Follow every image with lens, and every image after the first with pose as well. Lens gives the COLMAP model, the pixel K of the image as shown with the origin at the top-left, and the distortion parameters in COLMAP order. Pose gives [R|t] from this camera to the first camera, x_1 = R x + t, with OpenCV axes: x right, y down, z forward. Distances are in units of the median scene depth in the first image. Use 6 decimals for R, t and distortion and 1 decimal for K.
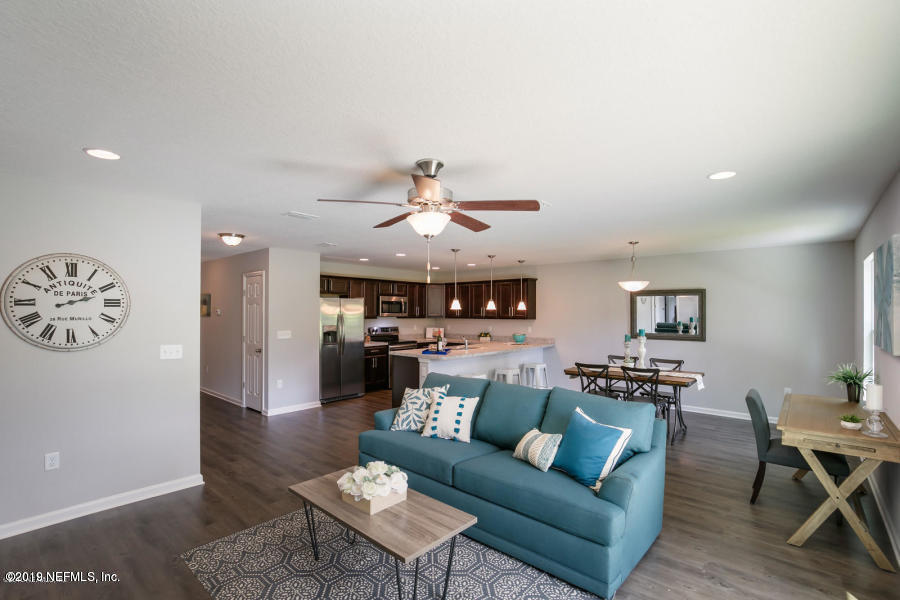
lens RADIAL K [[412.3, 0, 447.3], [0, 412.3, 320.6], [0, 0, 1]] dist [-0.002364, -0.000235]
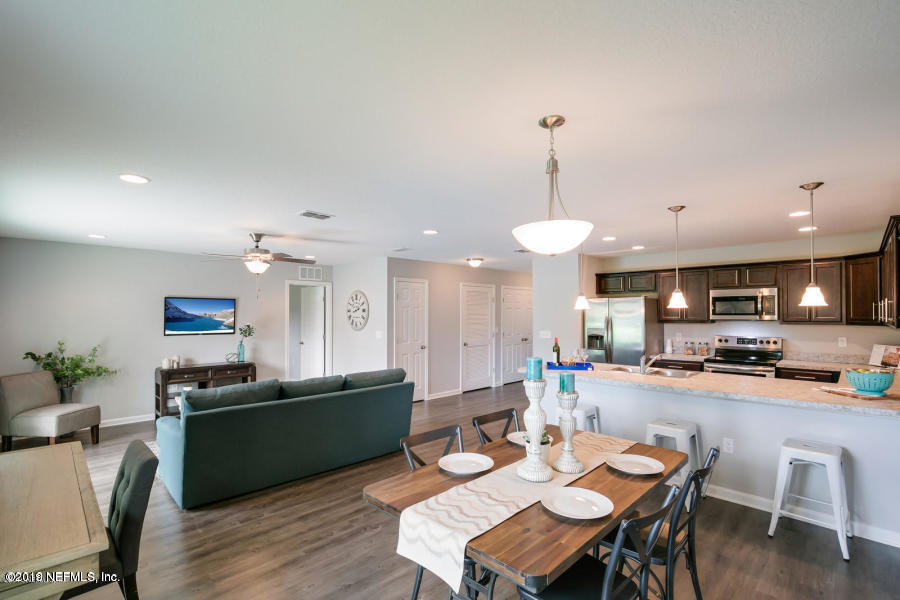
lens RADIAL K [[412.3, 0, 454.6], [0, 412.3, 297.6], [0, 0, 1]] dist [-0.002364, -0.000235]
pose [[-0.058196, -0.044912, -0.997294, 0.562564], [-0.019114, 0.998855, -0.043867, -0.009287], [0.998122, 0.016509, -0.058988, 0.642560]]
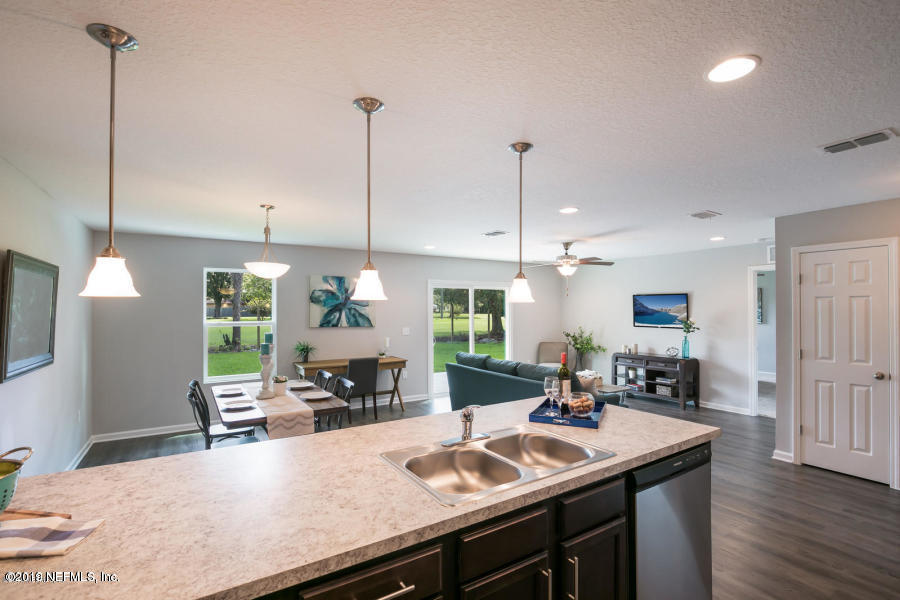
lens RADIAL K [[412.3, 0, 455.1], [0, 412.3, 304.5], [0, 0, 1]] dist [-0.002364, -0.000235]
pose [[-0.964228, 0.002599, 0.265060, -0.018635], [0.004705, 0.999962, 0.007311, -0.021418], [-0.265031, 0.008296, -0.964204, 1.069539]]
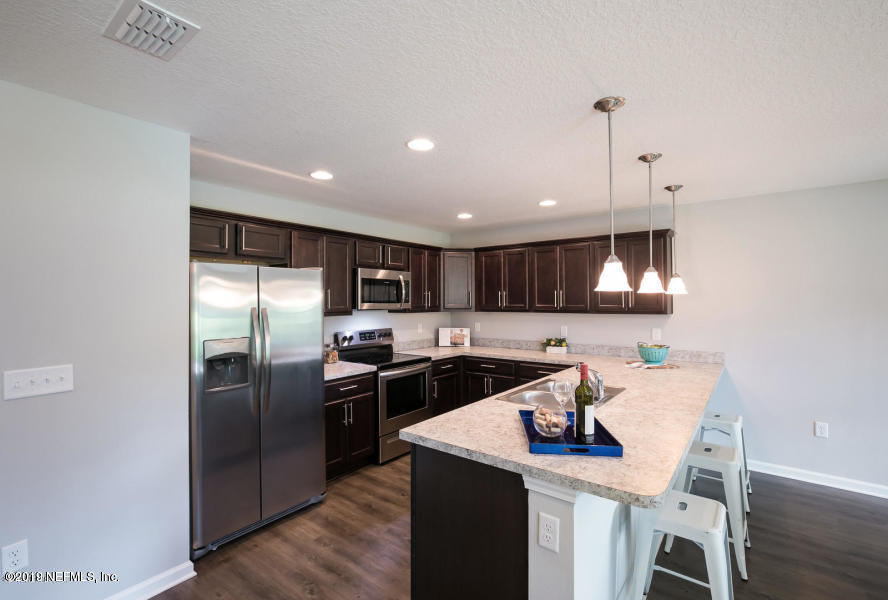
lens RADIAL K [[406.8, 0, 439.8], [0, 406.8, 300.5], [0, 0, 1]] dist [-0.002364, -0.000235]
pose [[0.998114, -0.006798, 0.061017, -0.101467], [0.008020, 0.999772, -0.019812, -0.011580], [-0.060869, 0.020264, 0.997940, 0.541850]]
